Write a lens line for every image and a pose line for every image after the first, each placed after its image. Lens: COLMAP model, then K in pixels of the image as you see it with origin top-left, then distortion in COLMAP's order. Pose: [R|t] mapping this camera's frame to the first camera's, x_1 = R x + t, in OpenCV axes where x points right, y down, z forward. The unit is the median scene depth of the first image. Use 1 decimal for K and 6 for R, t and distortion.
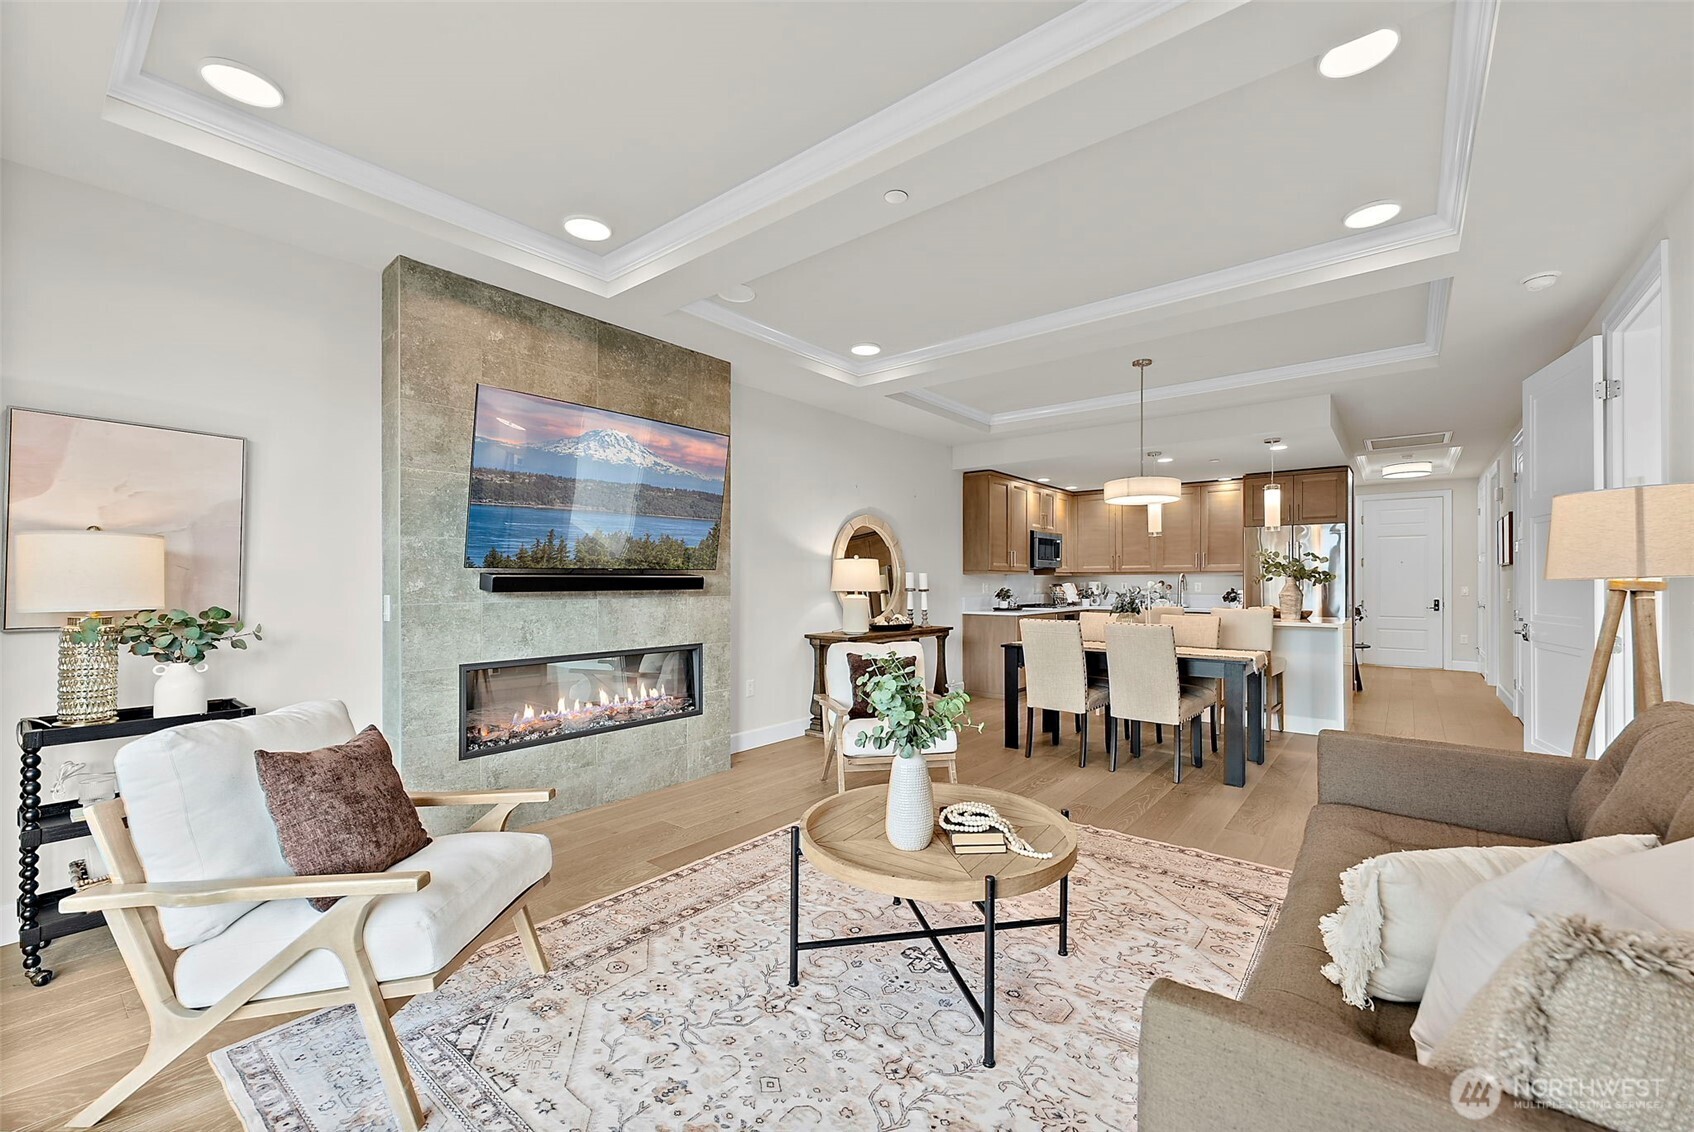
lens RADIAL K [[686.0, 0, 859.2], [0, 686.0, 583.1], [0, 0, 1]] dist [0.000114, -0.000034]
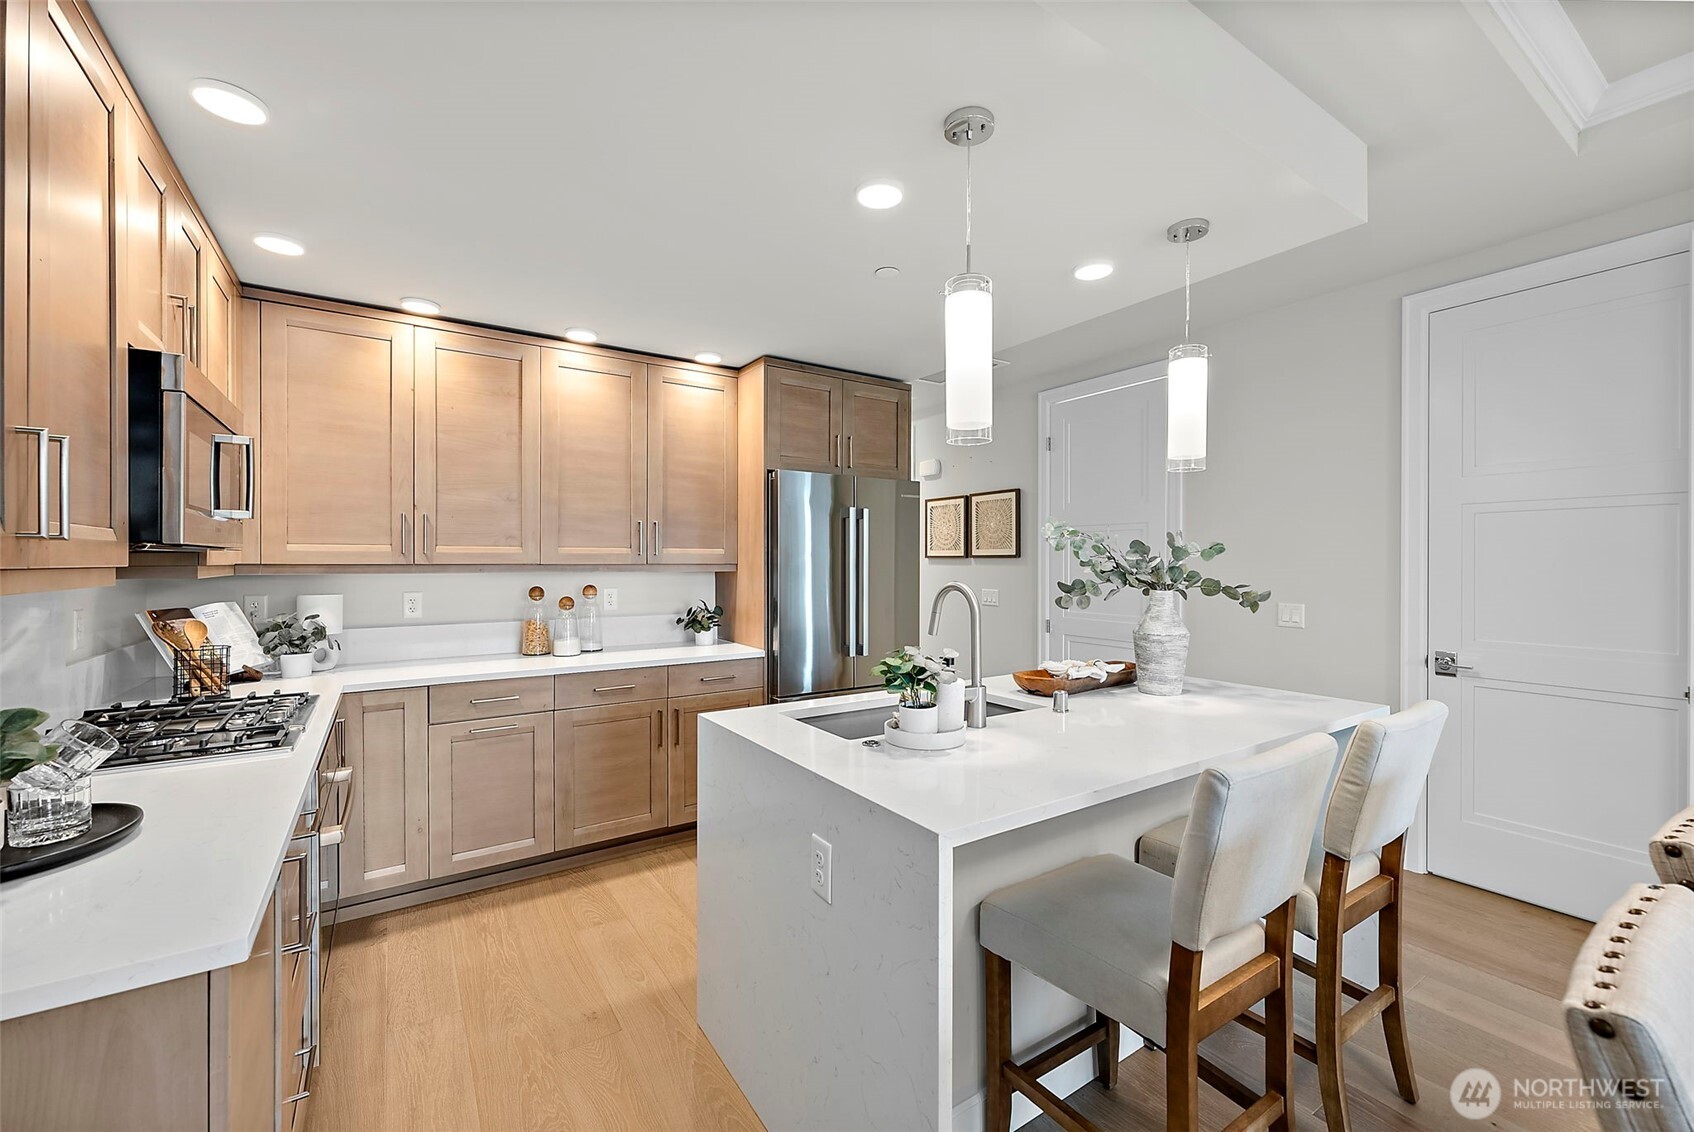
lens RADIAL K [[686.8, 0, 850.4], [0, 686.8, 571.5], [0, 0, 1]] dist [0.001535, 0.000066]
pose [[0.308423, -0.009184, 0.951205, 0.324991], [0.003655, 0.999957, 0.008469, -0.038140], [-0.951242, 0.000865, 0.308443, 1.842606]]
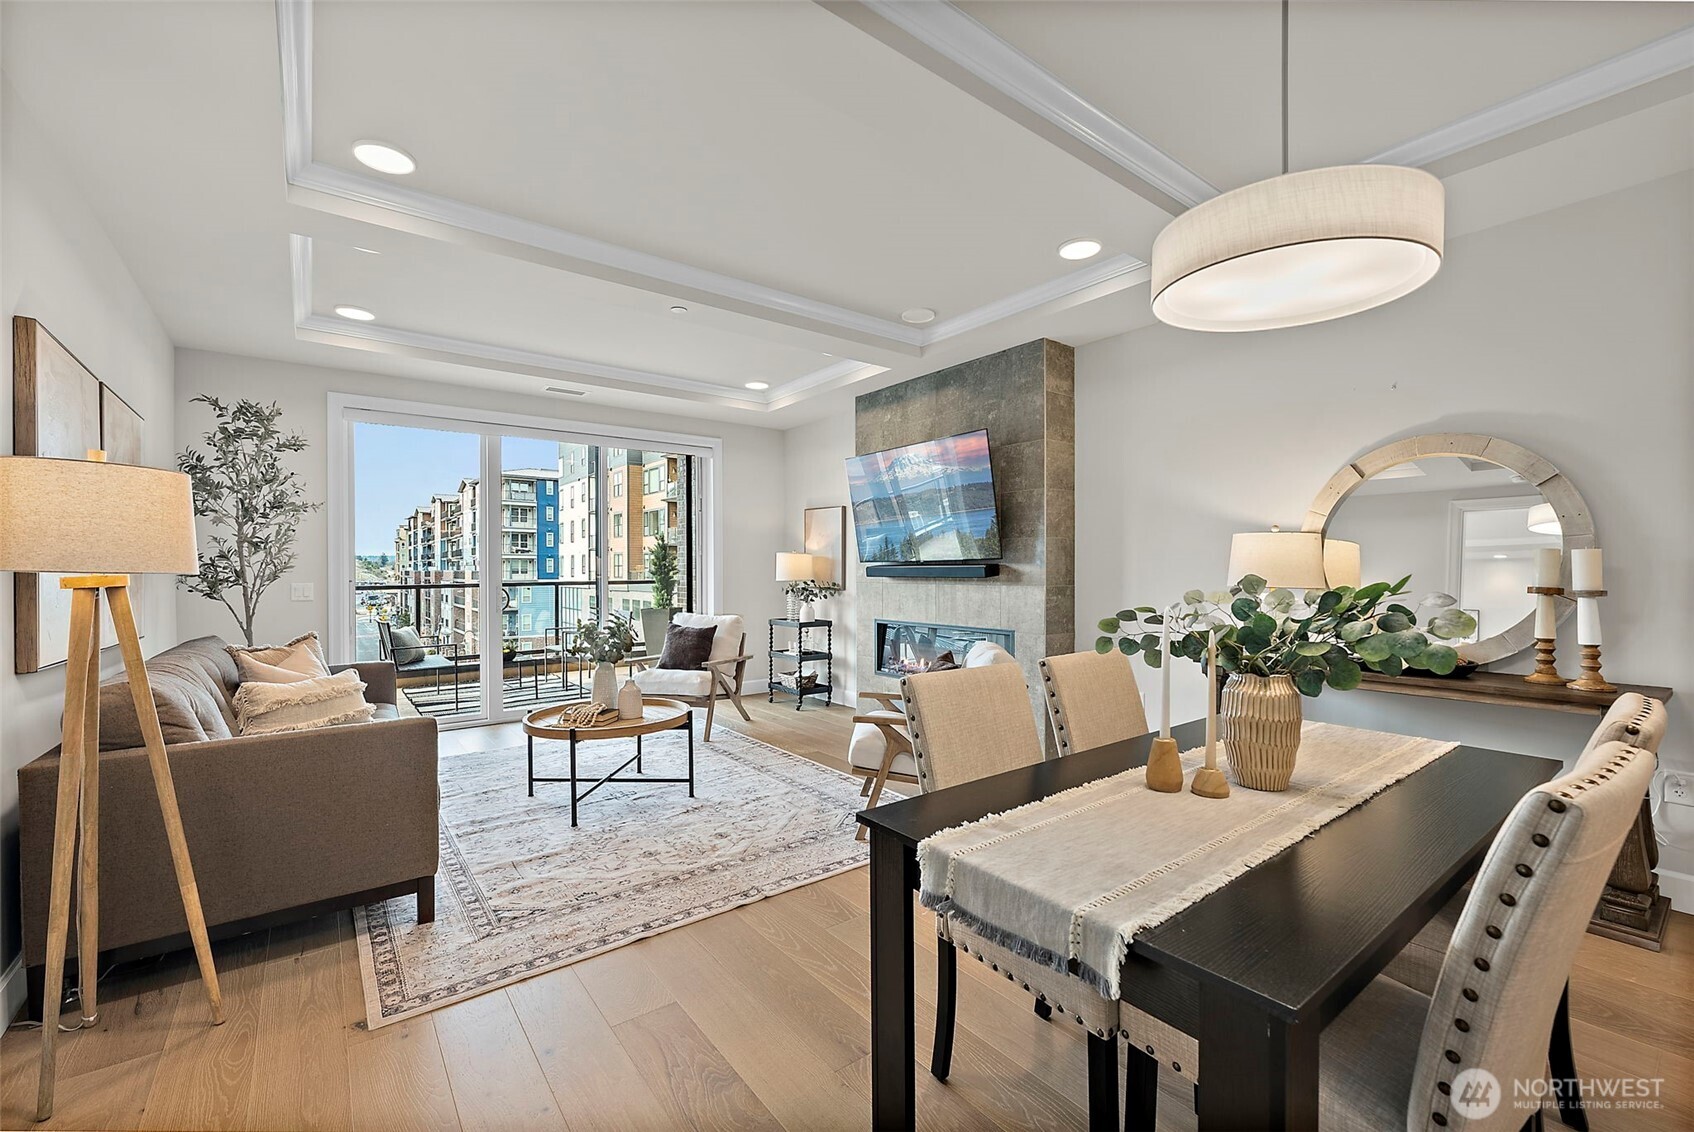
lens RADIAL K [[706.6, 0, 852.8], [0, 706.6, 570.4], [0, 0, 1]] dist [0.001092, 0.000059]
pose [[-0.241549, 0.002980, -0.970384, 1.107565], [-0.001242, 0.999994, 0.003380, -0.007168], [0.970388, 0.002022, -0.241544, 1.329658]]
